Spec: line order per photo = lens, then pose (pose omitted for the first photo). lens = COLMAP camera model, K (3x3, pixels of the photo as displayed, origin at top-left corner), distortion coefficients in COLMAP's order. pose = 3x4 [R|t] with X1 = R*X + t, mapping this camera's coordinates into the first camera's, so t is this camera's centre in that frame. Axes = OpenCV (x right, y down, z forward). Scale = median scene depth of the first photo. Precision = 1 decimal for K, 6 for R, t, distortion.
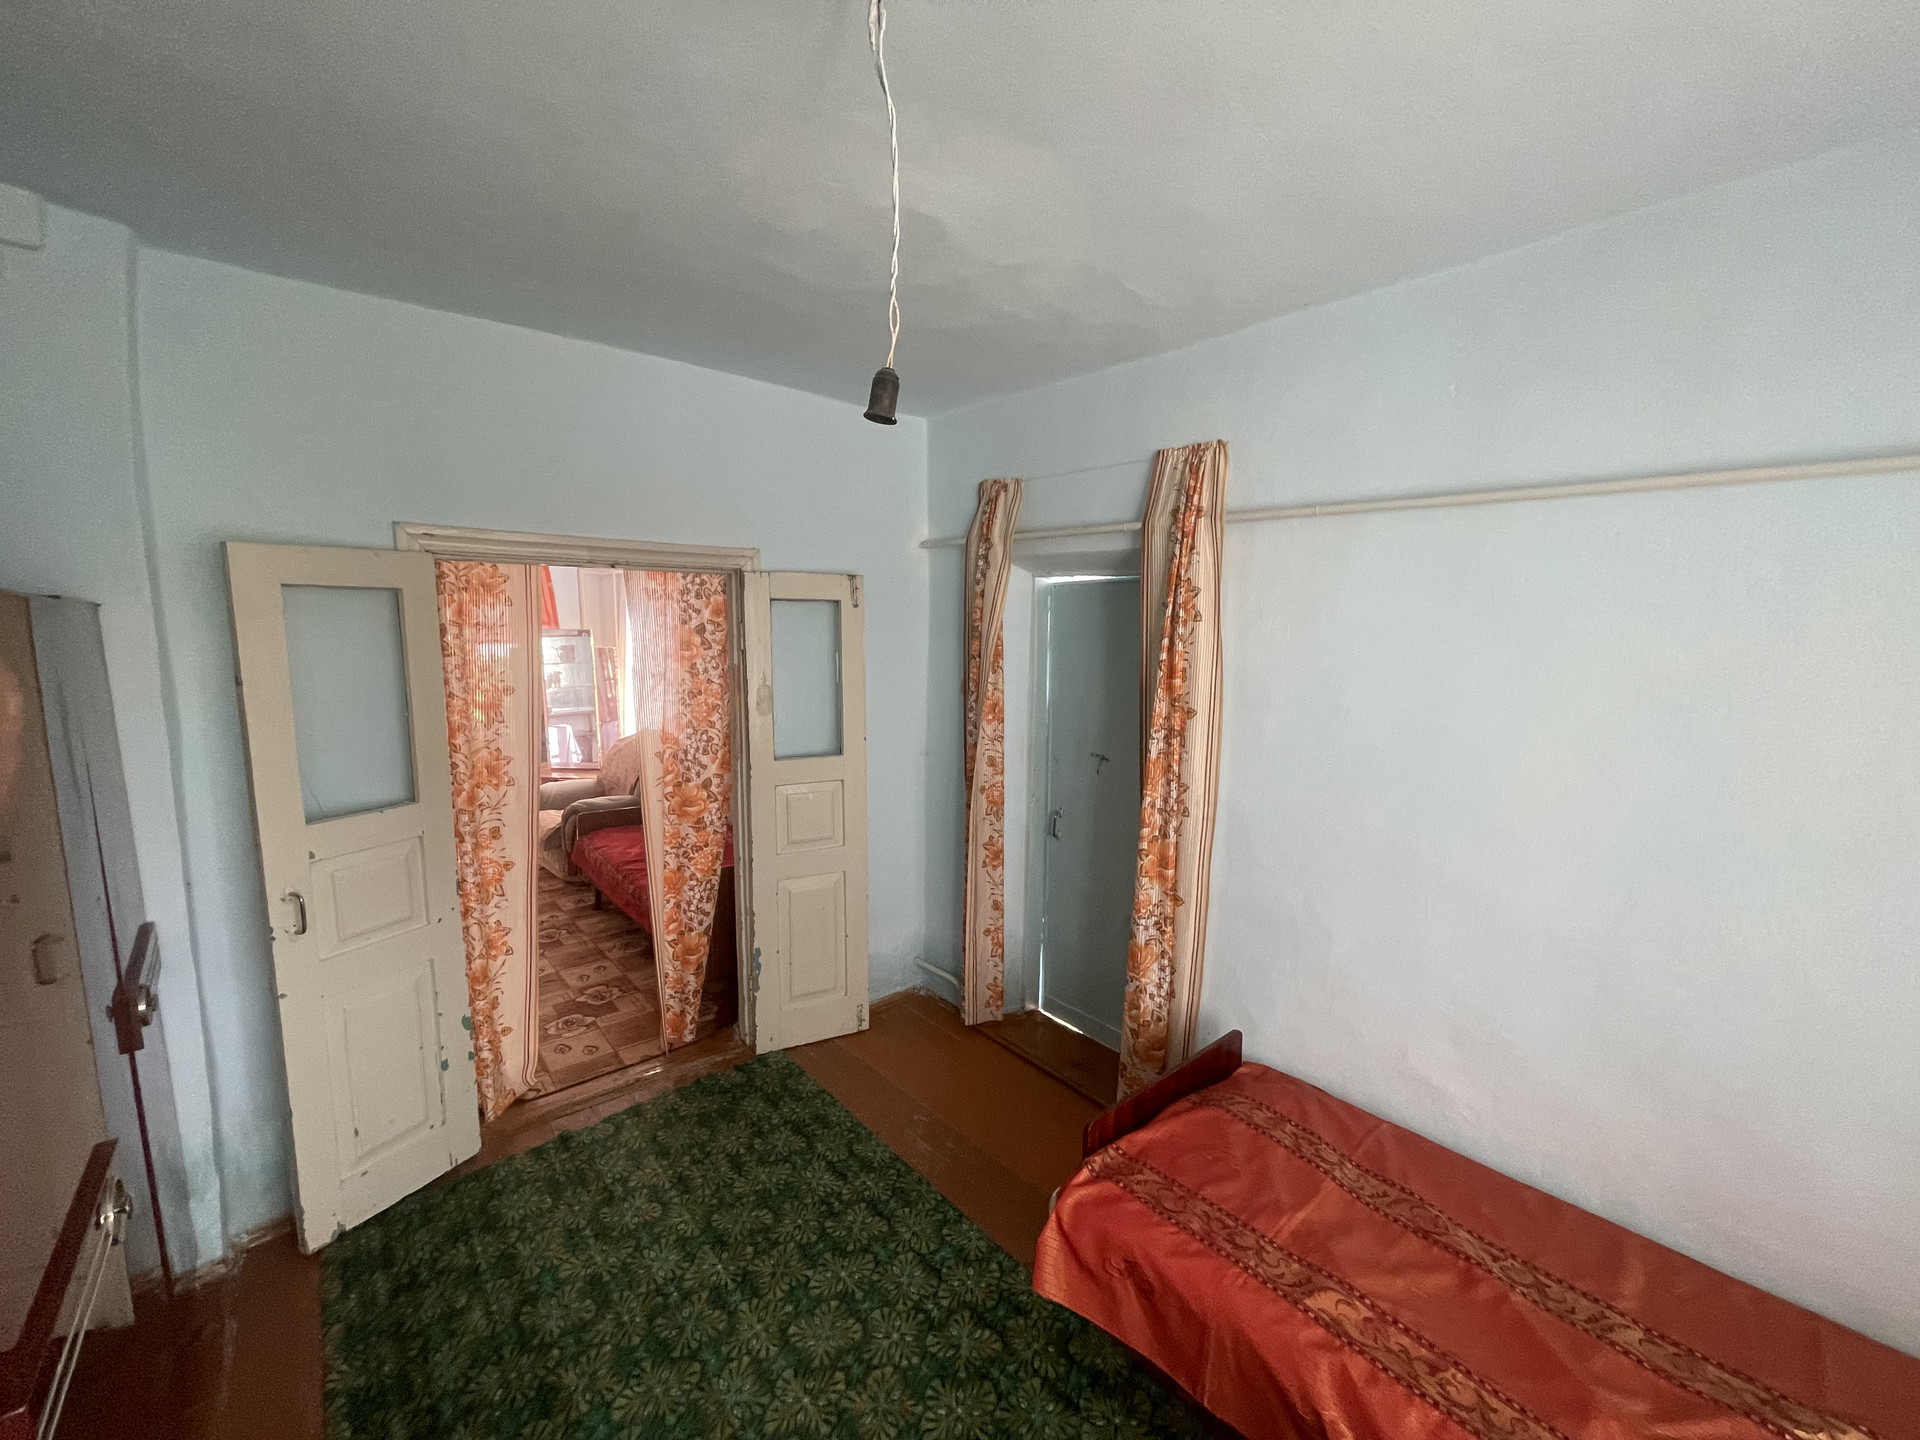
lens RADIAL K [[786.9, 0, 953.5], [0, 786.9, 720.6], [0, 0, 1]] dist [0.010661, -0.003541]
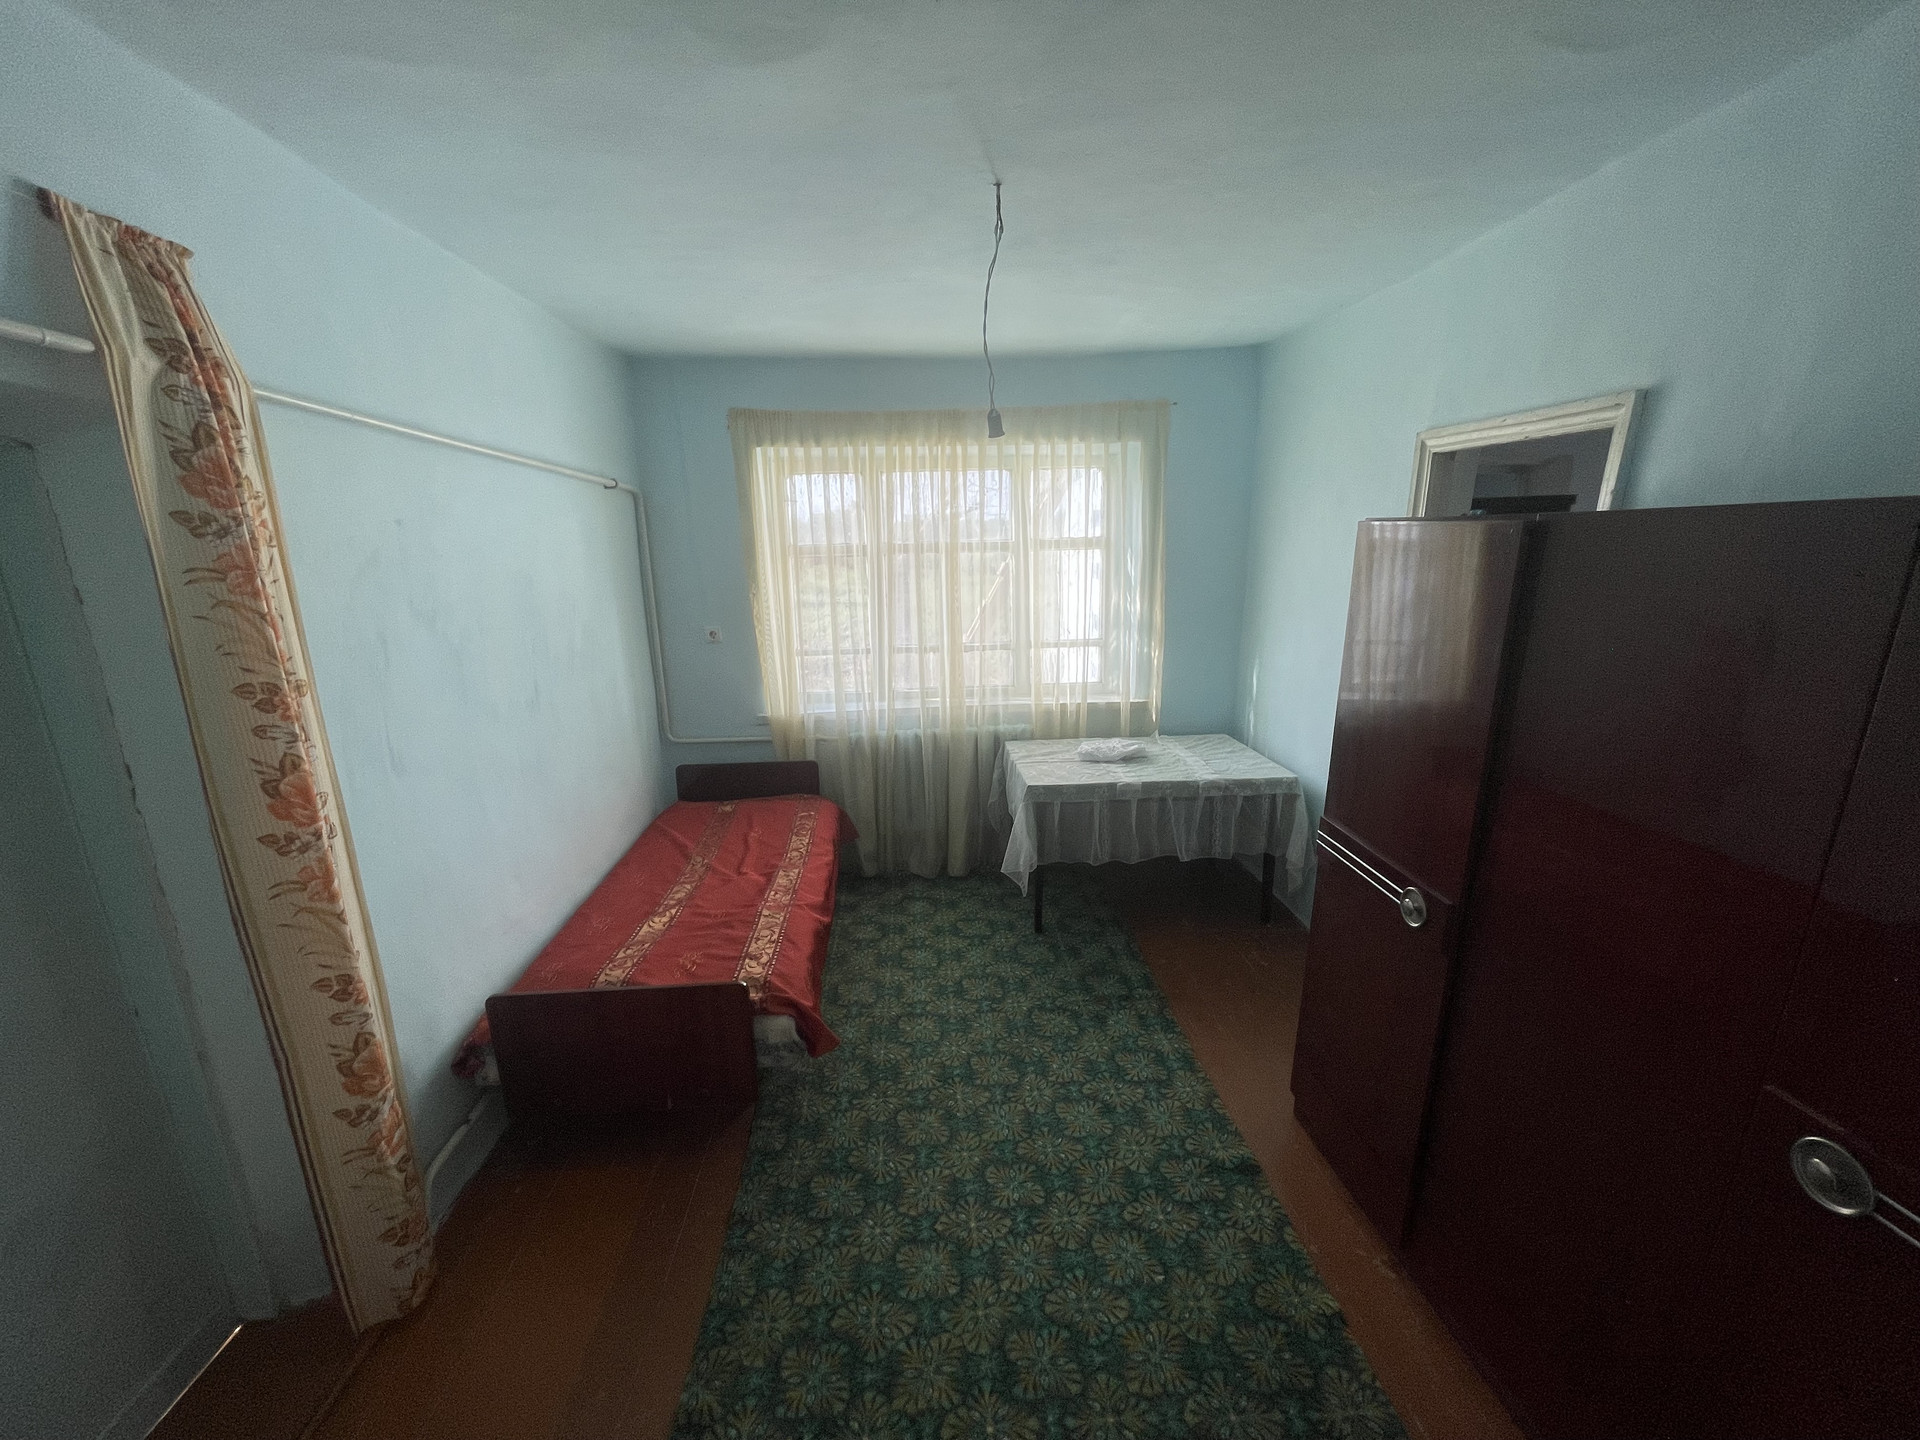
lens RADIAL K [[786.9, 0, 953.5], [0, 786.9, 720.6], [0, 0, 1]] dist [0.010661, -0.003541]
pose [[-0.802105, -0.125805, 0.583781, -0.675786], [0.082483, 0.944850, 0.316947, -0.190304], [-0.591459, 0.302377, -0.747492, 1.501561]]
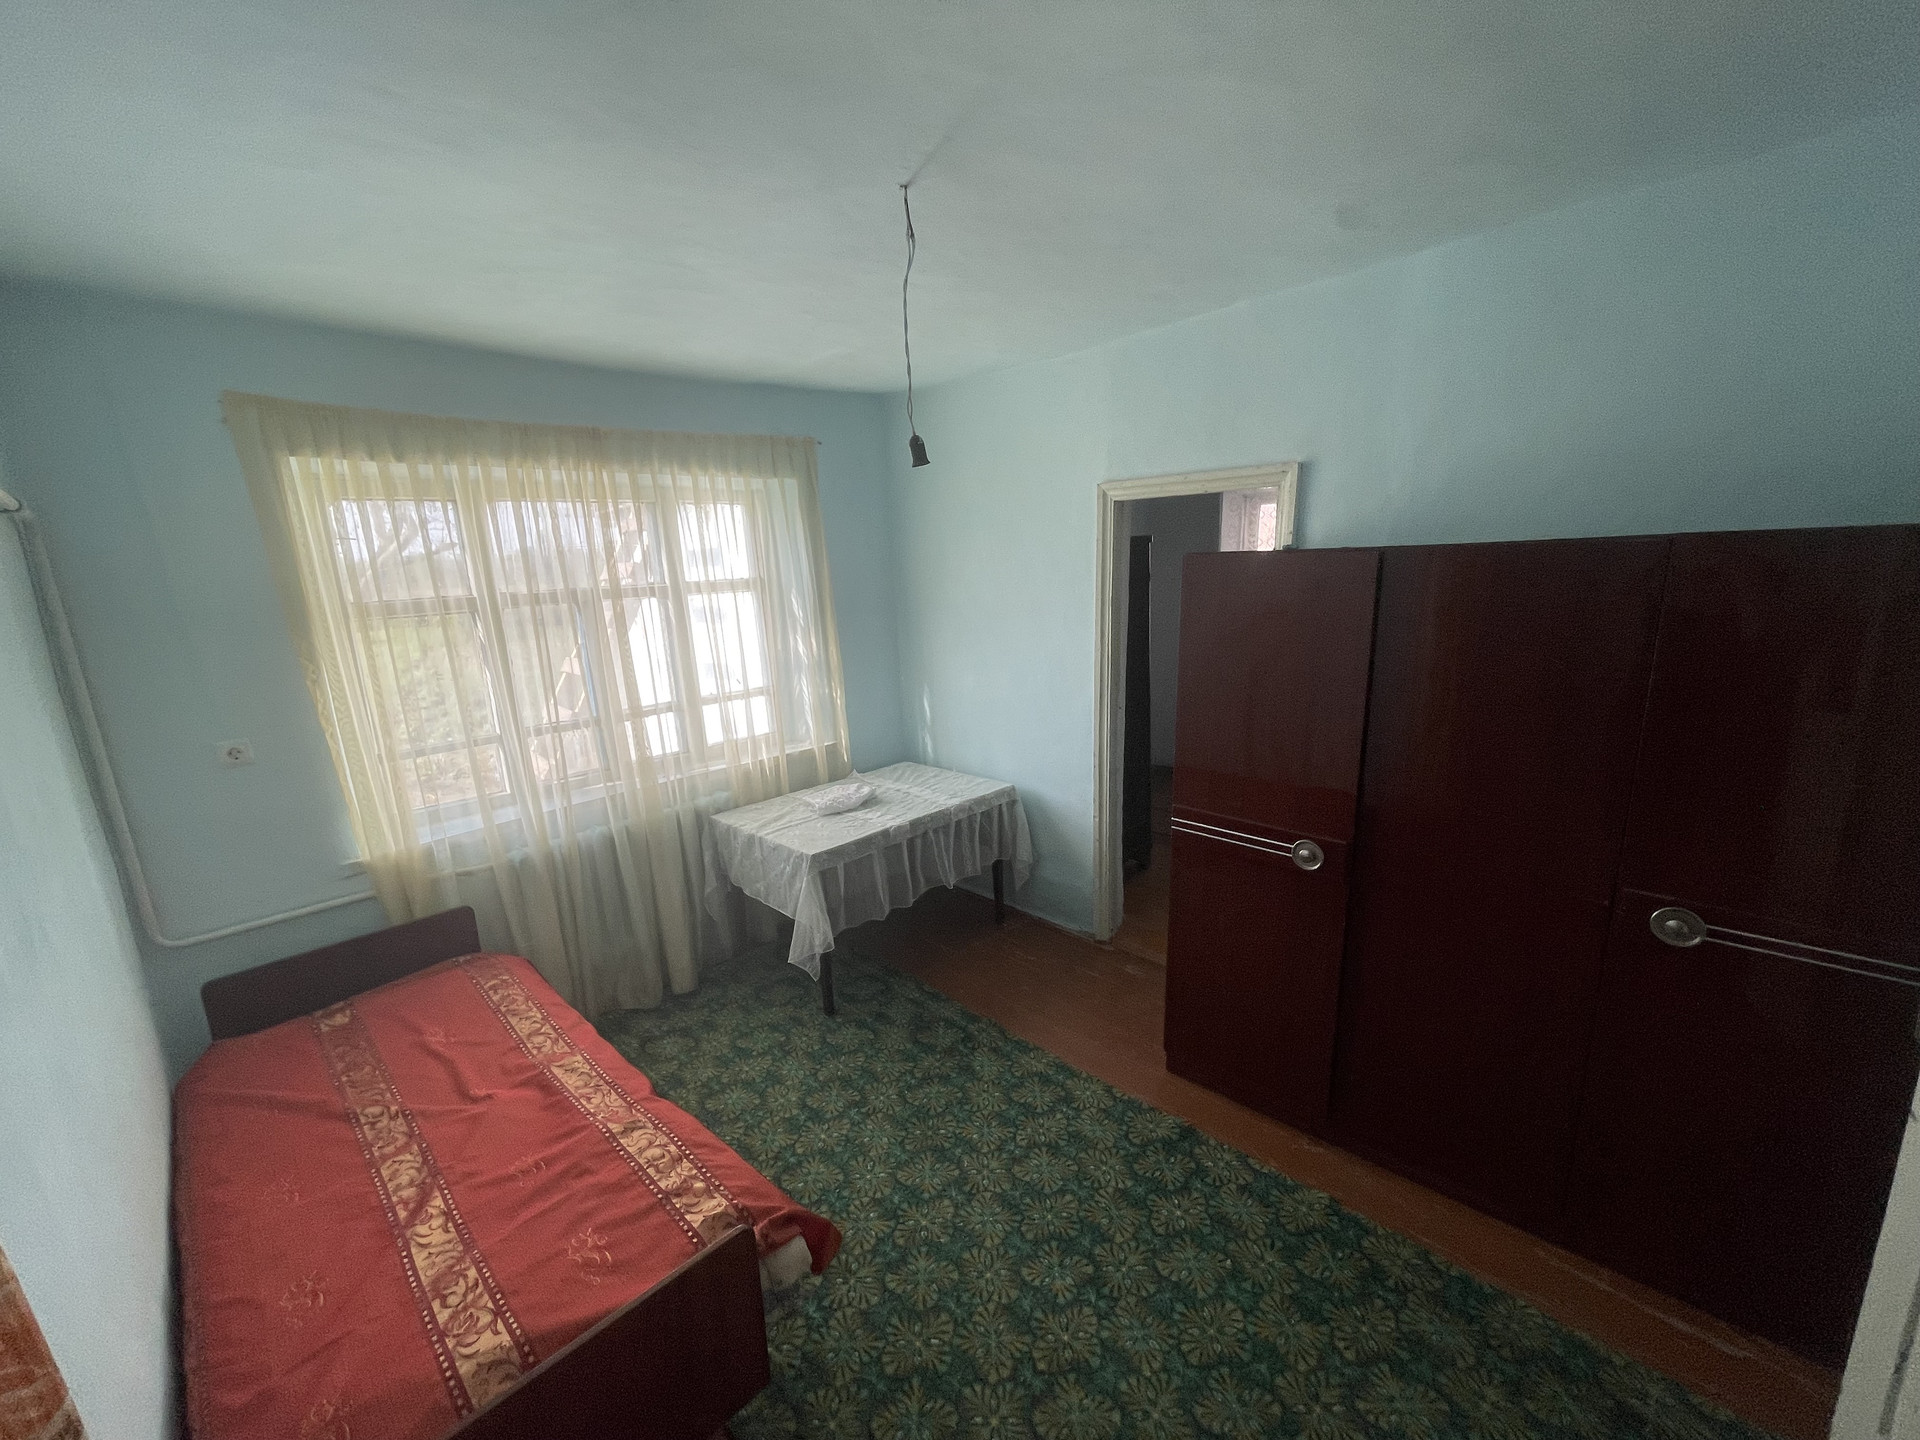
lens RADIAL K [[787.3, 0, 960.0], [0, 787.3, 720.0], [0, 0, 1]] dist [0.008707, 0.000382]
pose [[-0.995279, 0.056128, -0.079182, -0.010421], [0.028740, 0.949673, 0.311922, -0.216069], [0.092705, 0.308174, -0.946802, 1.556878]]
